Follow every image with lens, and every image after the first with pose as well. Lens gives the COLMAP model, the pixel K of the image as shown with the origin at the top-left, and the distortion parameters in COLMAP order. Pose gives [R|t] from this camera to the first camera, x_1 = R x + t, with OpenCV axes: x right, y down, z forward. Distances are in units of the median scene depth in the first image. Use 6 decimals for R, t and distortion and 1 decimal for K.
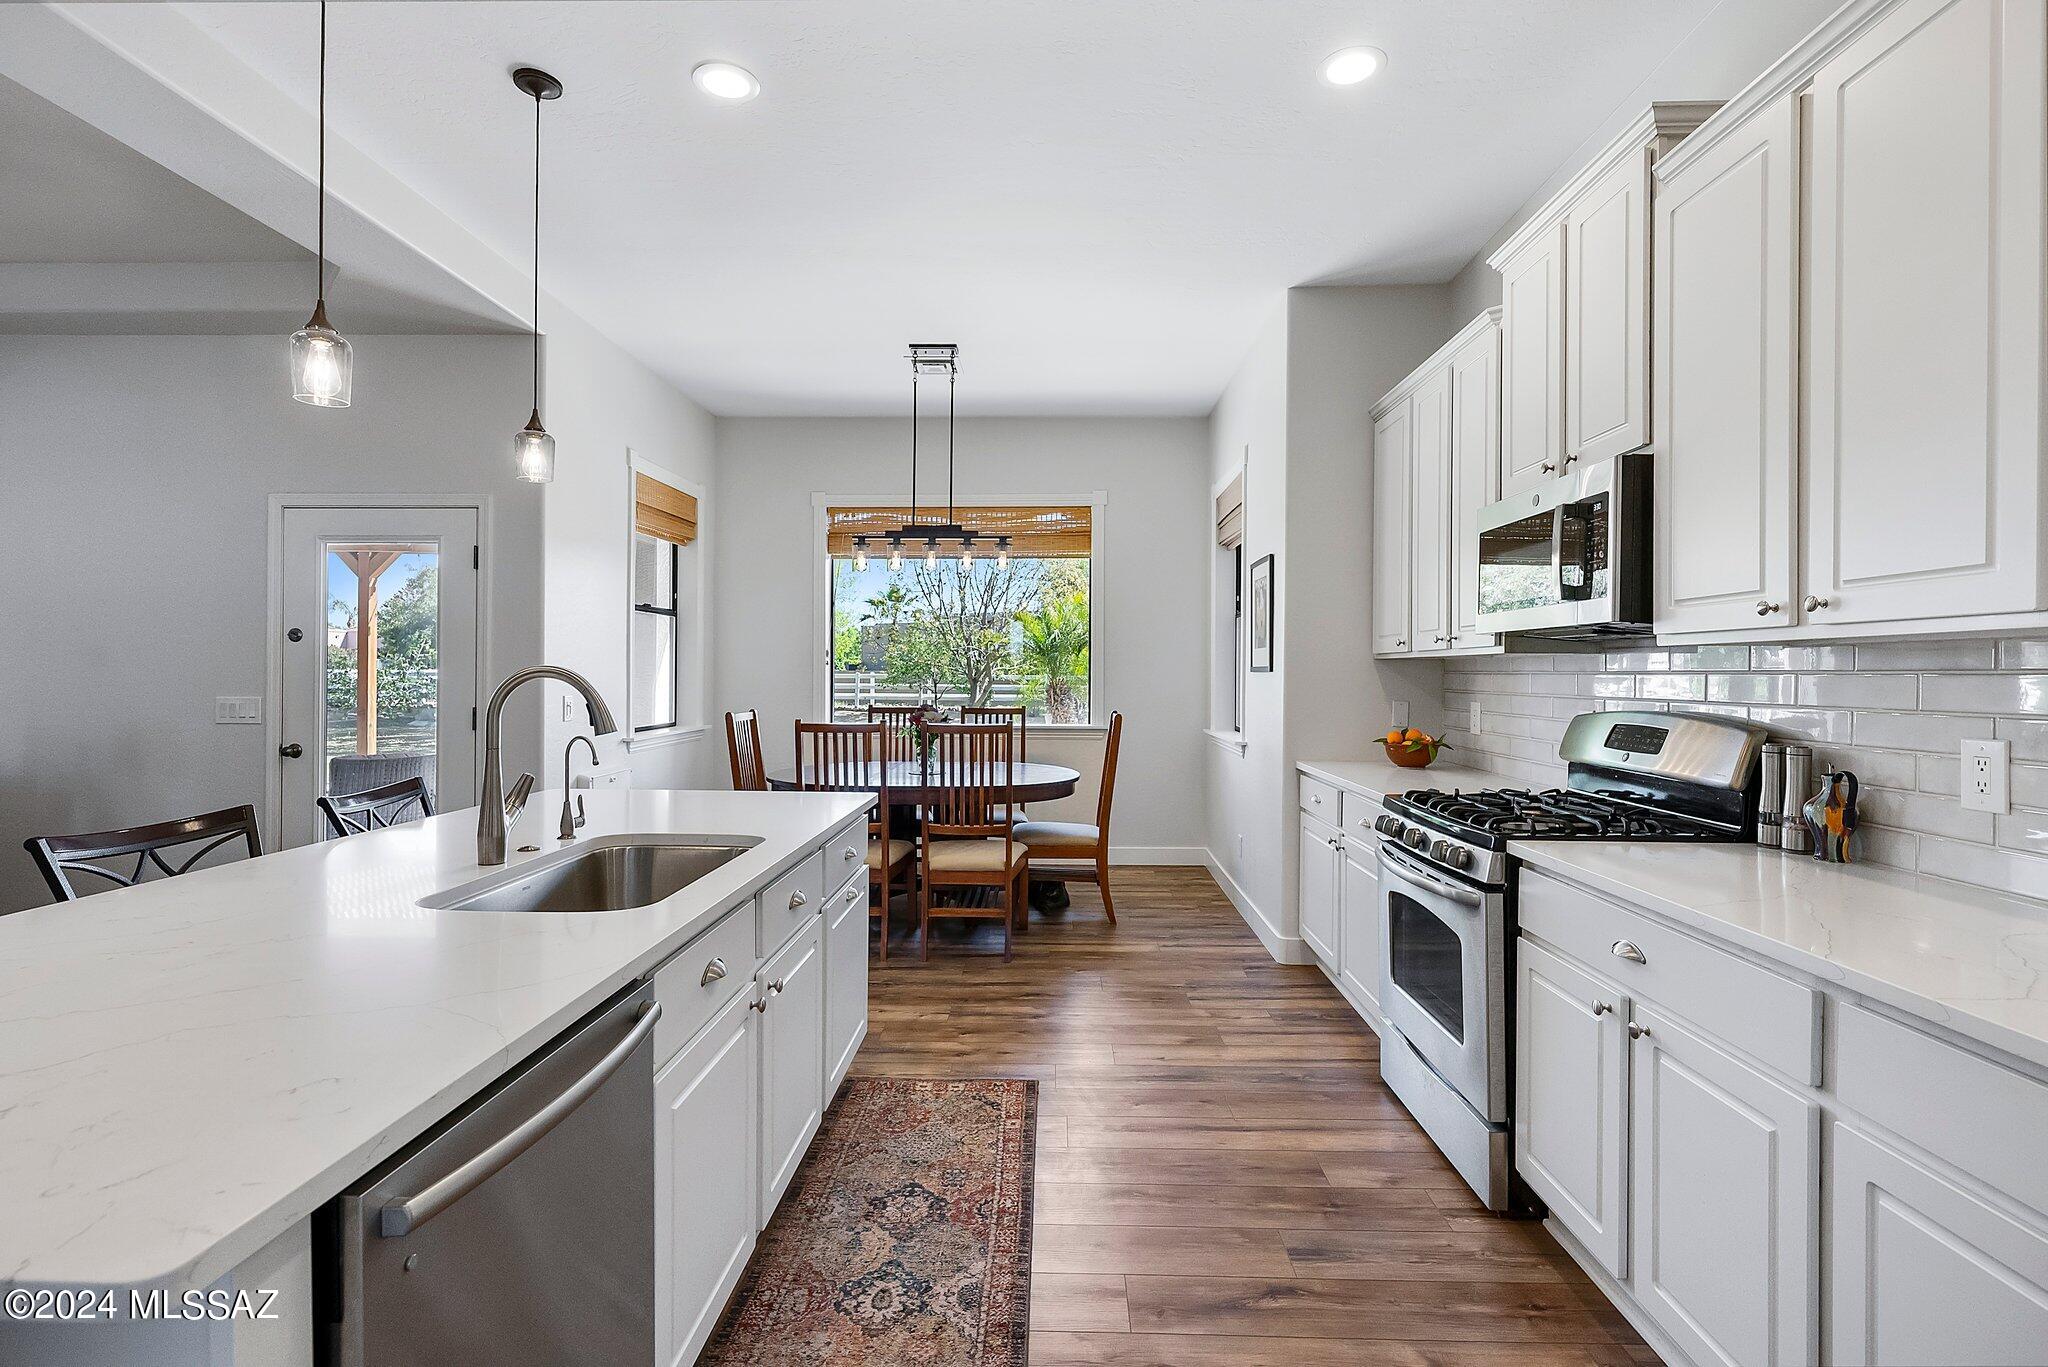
lens RADIAL K [[953.6, 0, 1023.5], [0, 953.6, 676.2], [0, 0, 1]] dist [0.002039, 0.000074]
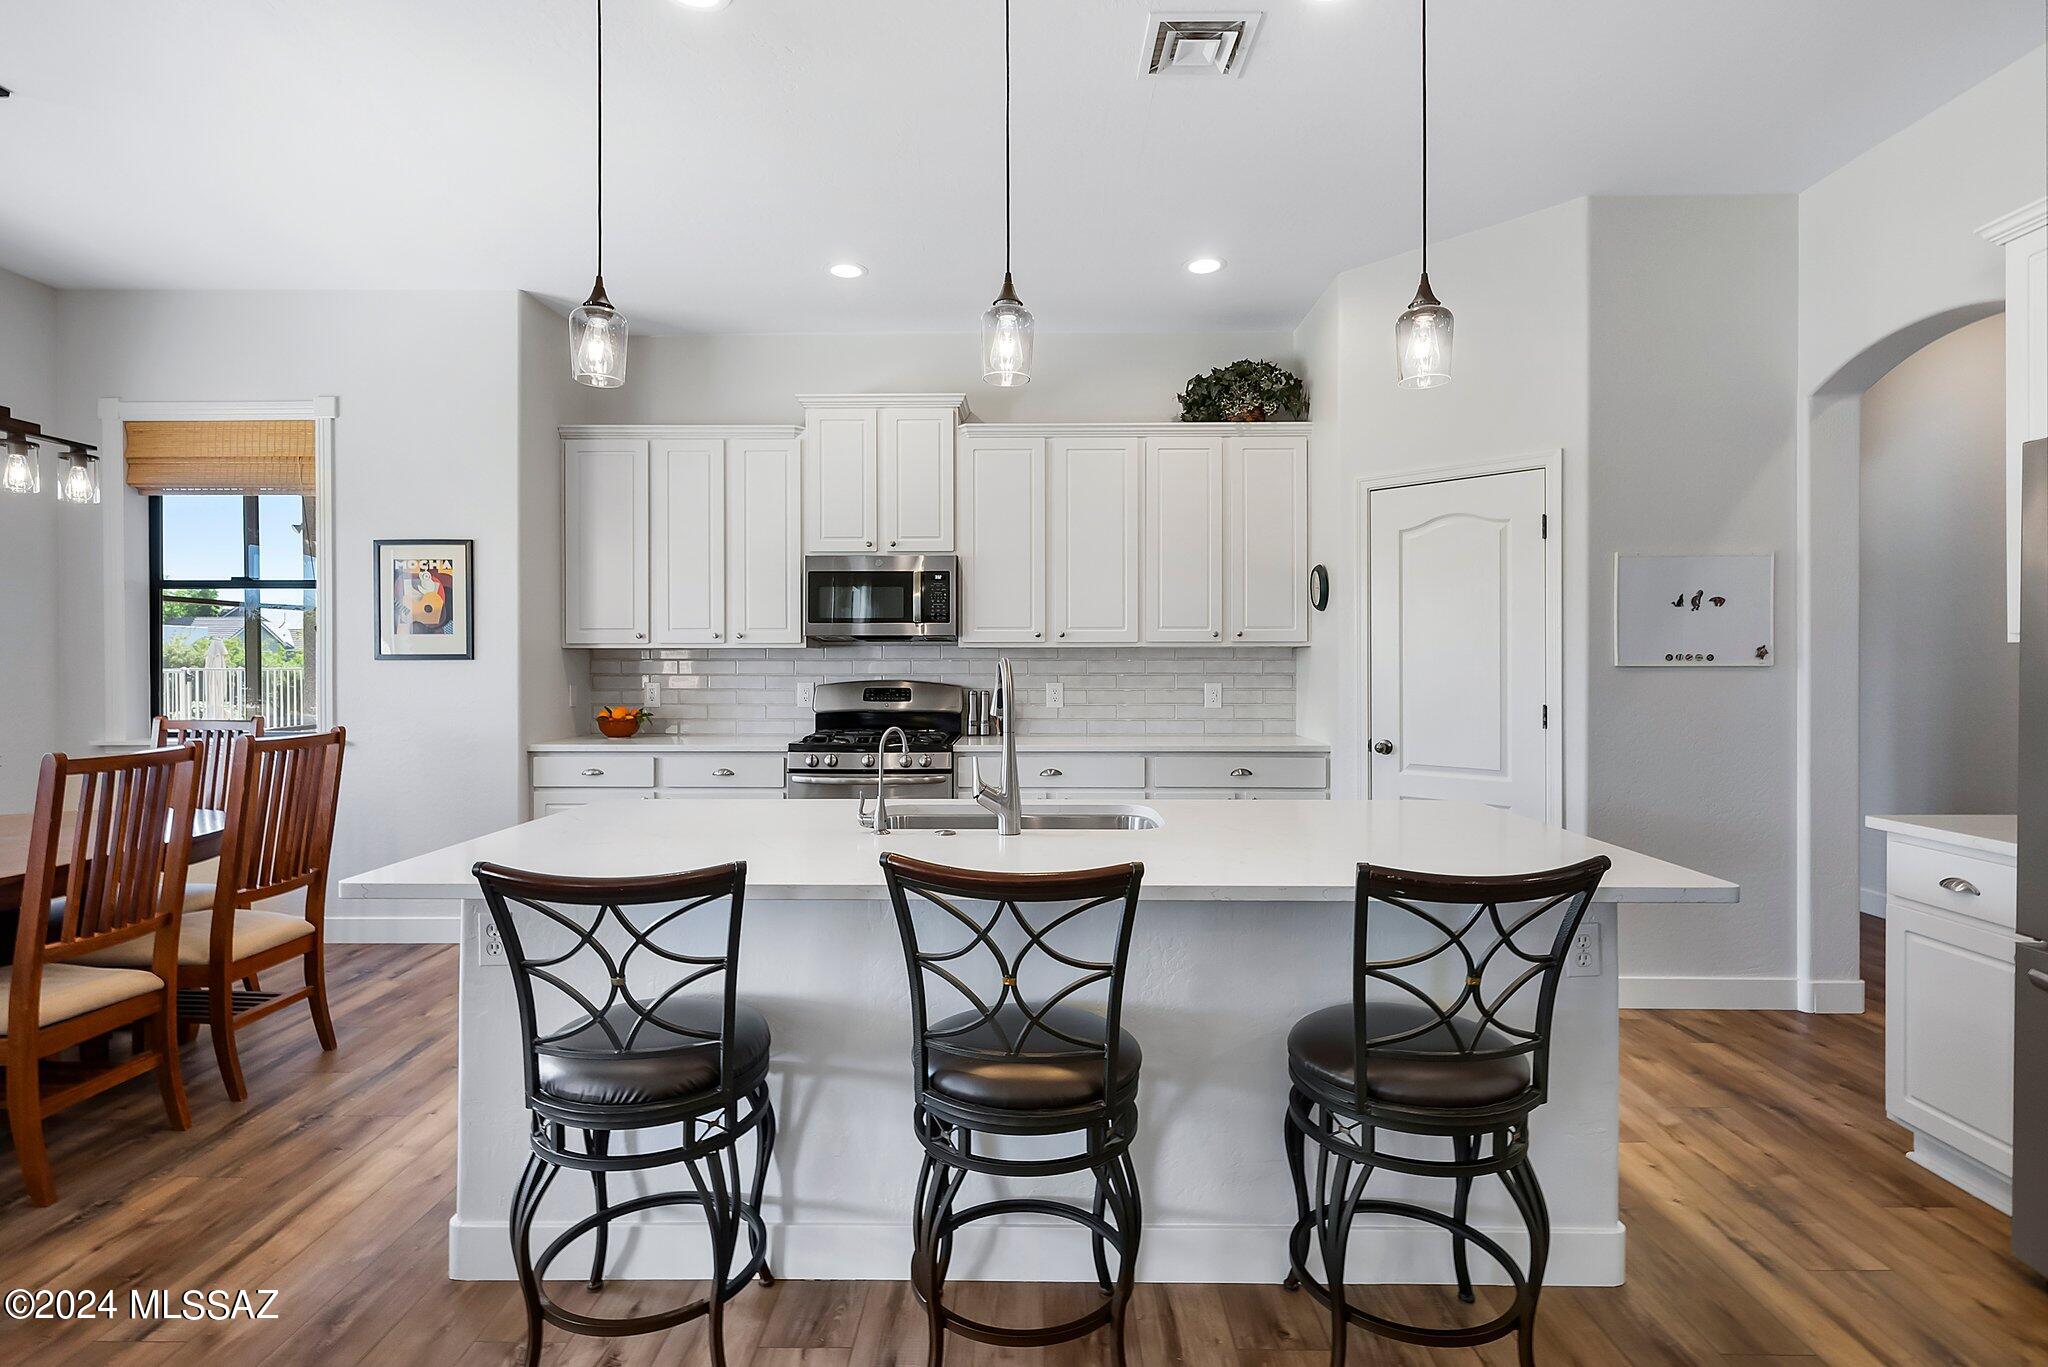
lens RADIAL K [[983.9, 0, 1026.2], [0, 983.9, 664.5], [0, 0, 1]] dist [0.001033, 0.000337]
pose [[-0.025115, -0.010211, 0.999632, -1.175202], [0.004446, 0.999937, 0.010326, -0.011805], [-0.999675, 0.004703, -0.025068, 0.694535]]
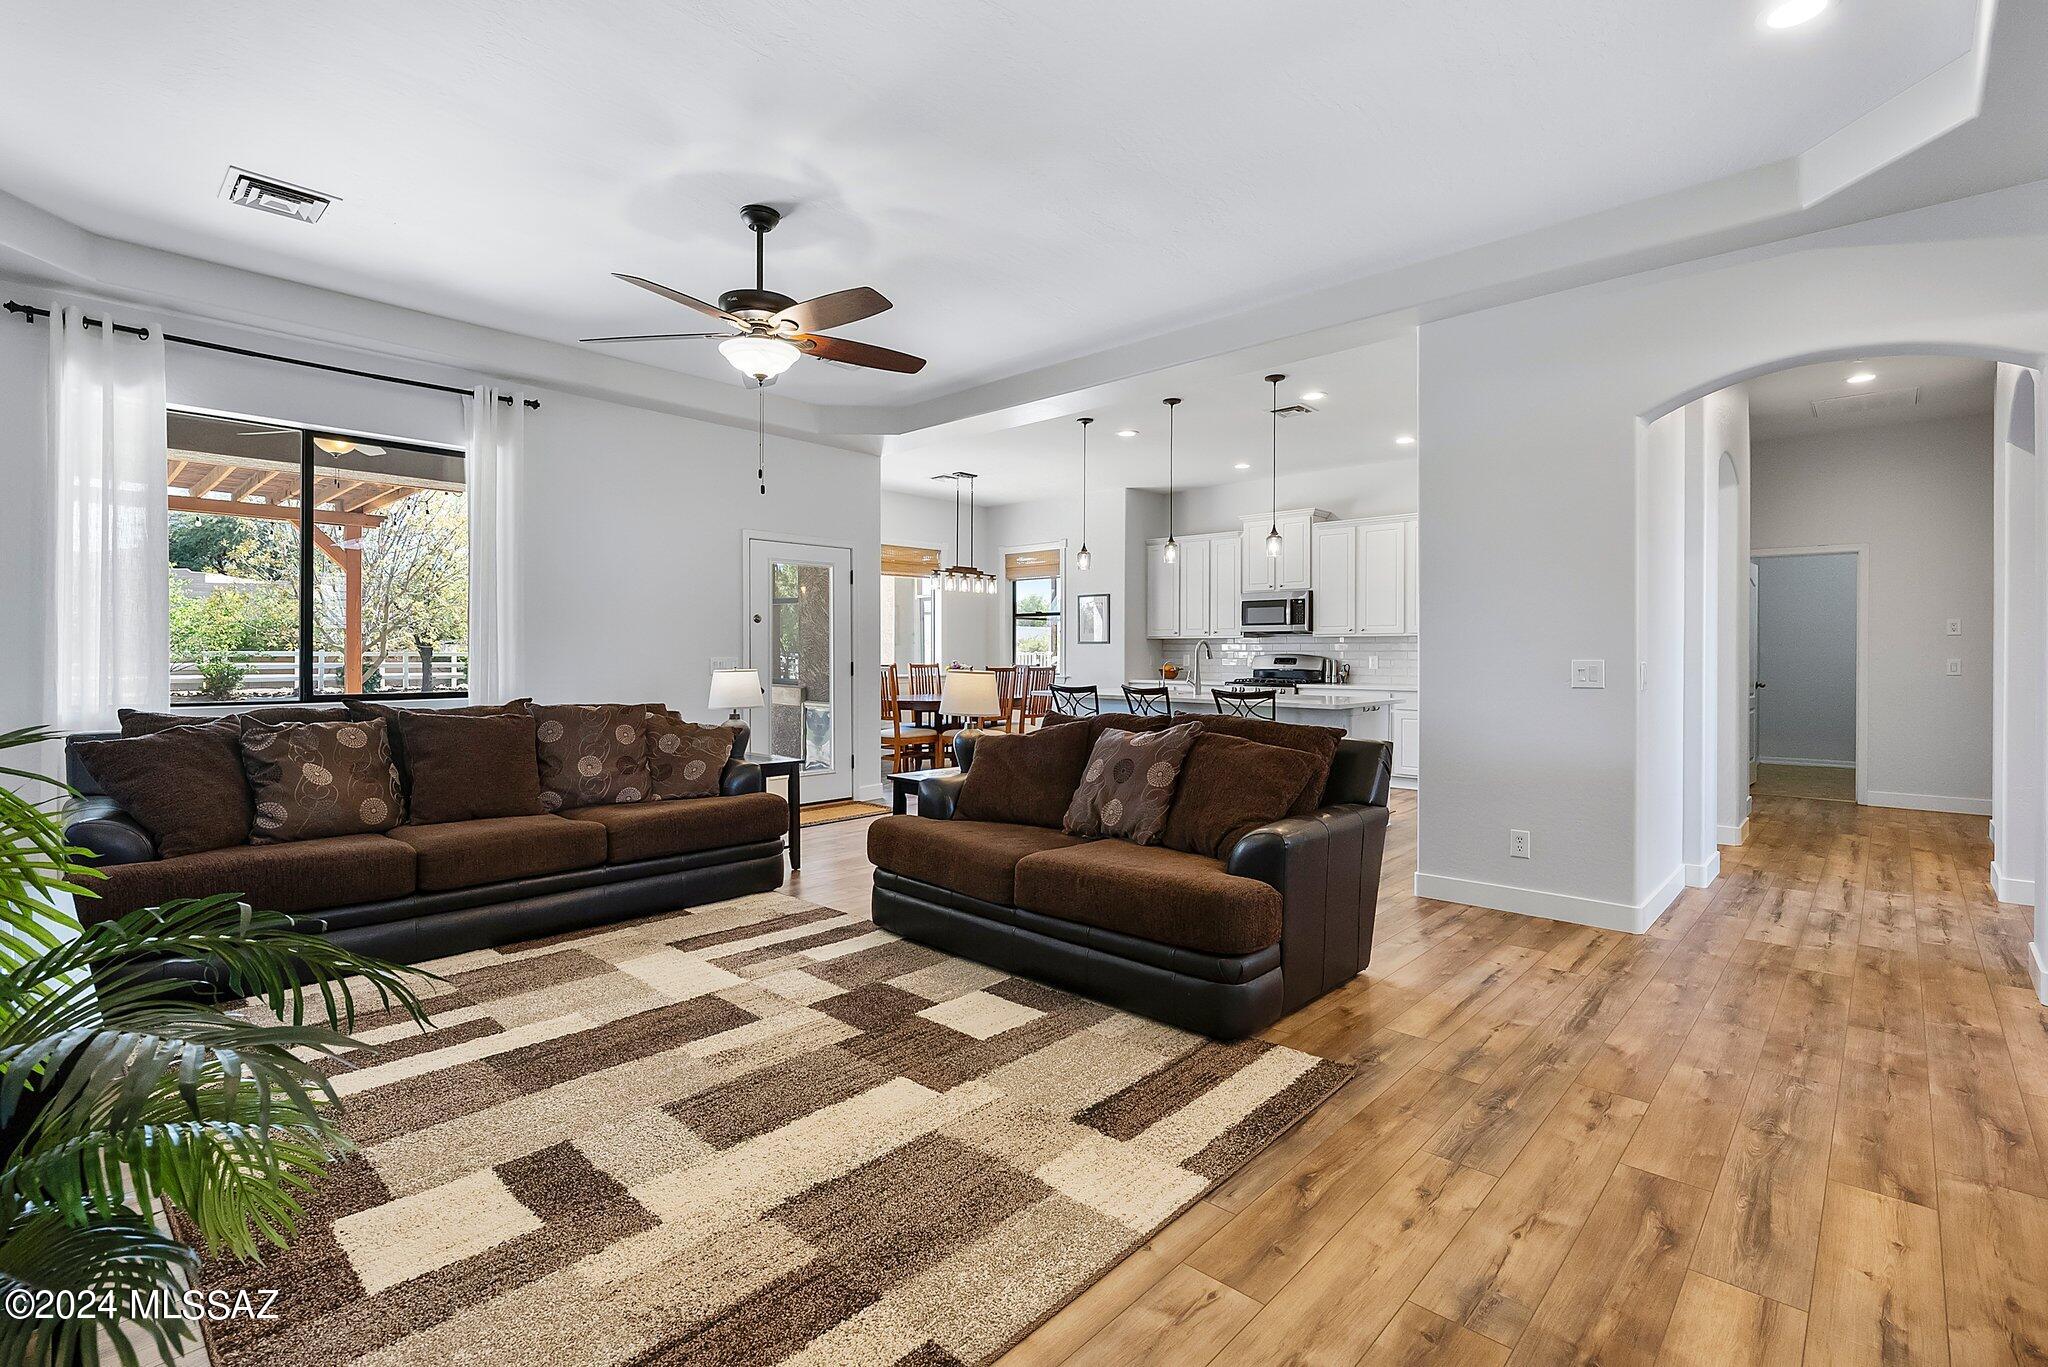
lens RADIAL K [[933.6, 0, 1024.9], [0, 933.6, 655.3], [0, 0, 1]] dist [-0.000658, -0.001160]
pose [[0.655622, -0.006502, 0.755062, -2.494419], [0.004389, 0.999979, 0.004801, 0.018847], [-0.755077, 0.000166, 0.655636, -0.558227]]
